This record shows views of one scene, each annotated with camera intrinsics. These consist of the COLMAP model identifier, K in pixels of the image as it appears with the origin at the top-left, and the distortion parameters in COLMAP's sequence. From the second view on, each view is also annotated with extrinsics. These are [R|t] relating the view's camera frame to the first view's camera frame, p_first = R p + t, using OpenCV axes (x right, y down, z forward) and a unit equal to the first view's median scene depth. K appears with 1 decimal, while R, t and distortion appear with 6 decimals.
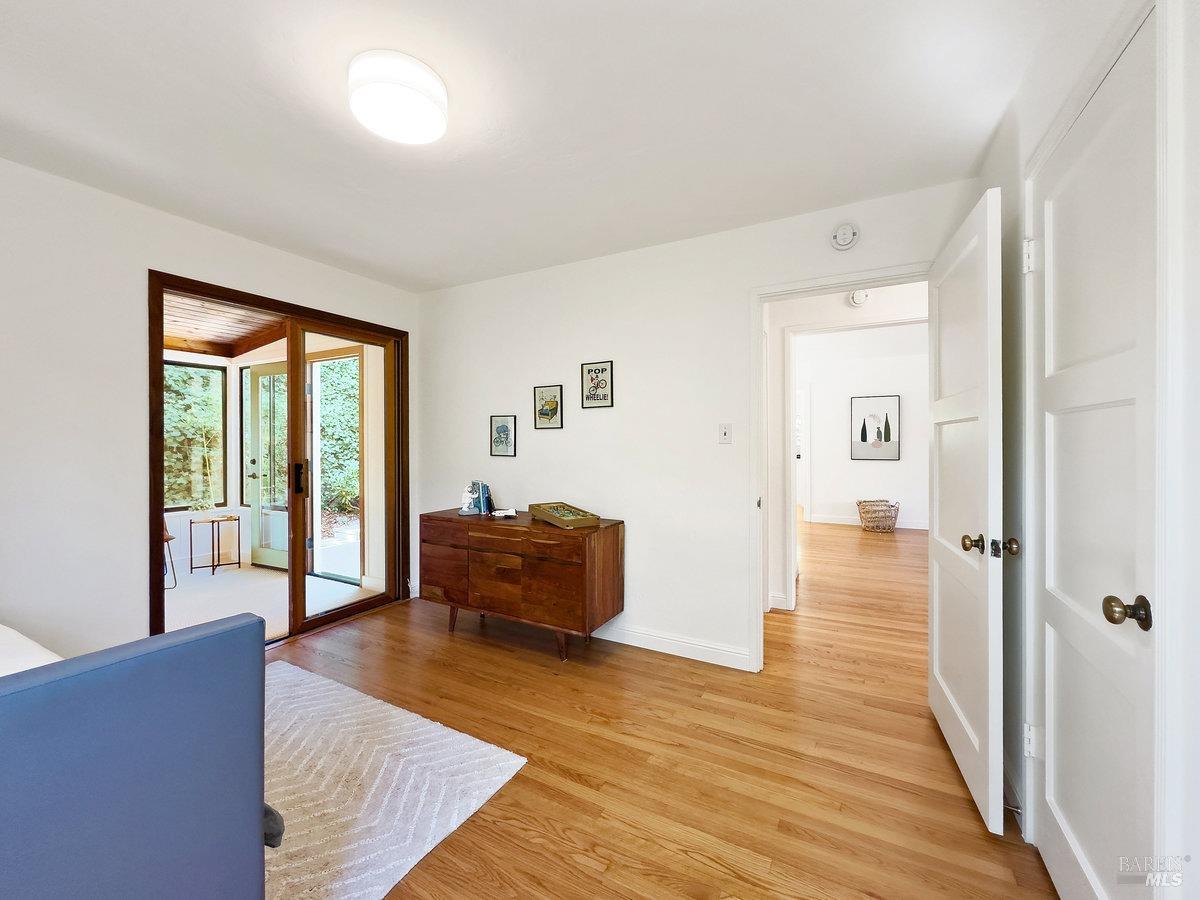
lens RADIAL K [[481.4, 0, 603.4], [0, 481.4, 448.7], [0, 0, 1]] dist [-0.002381, 0.000174]
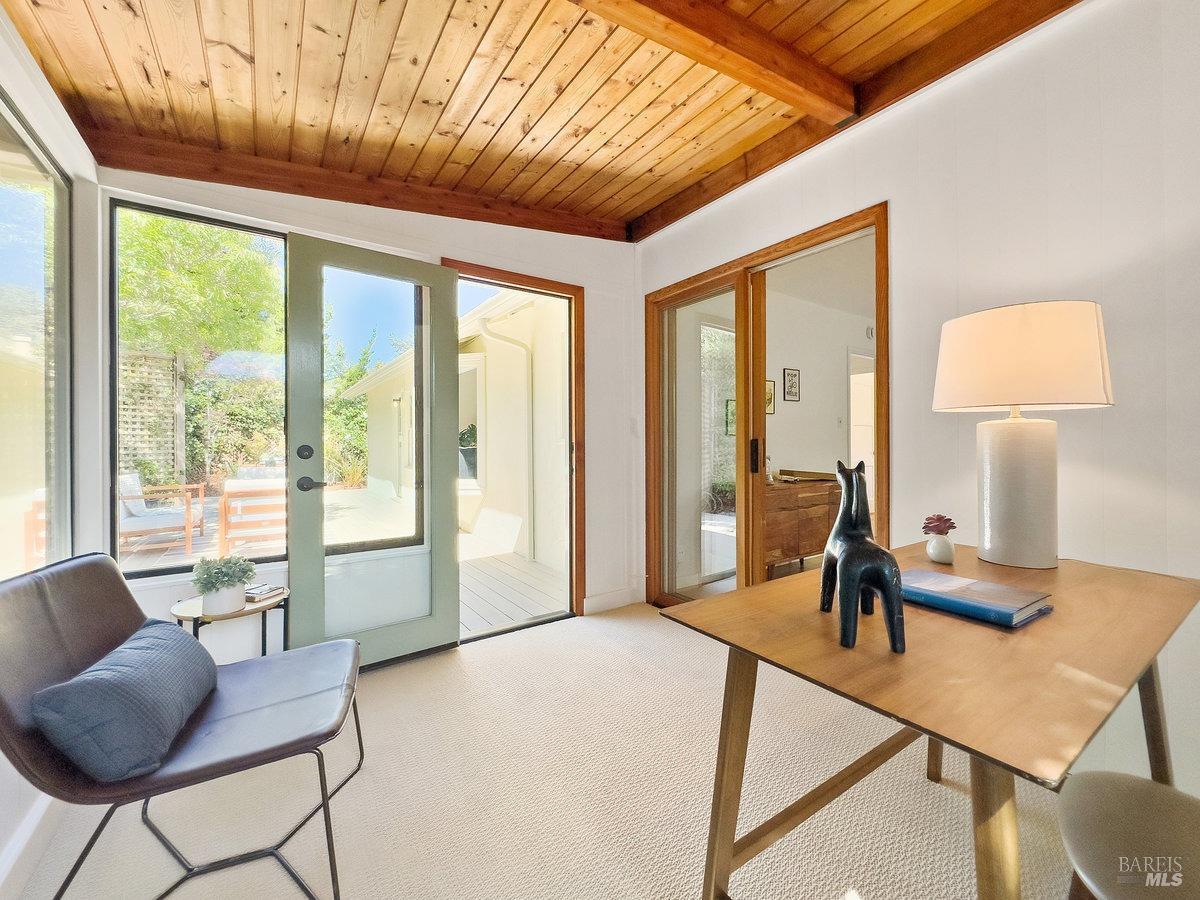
lens RADIAL K [[481.4, 0, 598.6], [0, 481.4, 443.7], [0, 0, 1]] dist [-0.002381, 0.000174]
pose [[0.469090, 0.000677, 0.883150, -1.520667], [-0.001985, 0.999998, 0.000288, 0.040749], [-0.883148, -0.001888, 0.469091, 0.831392]]
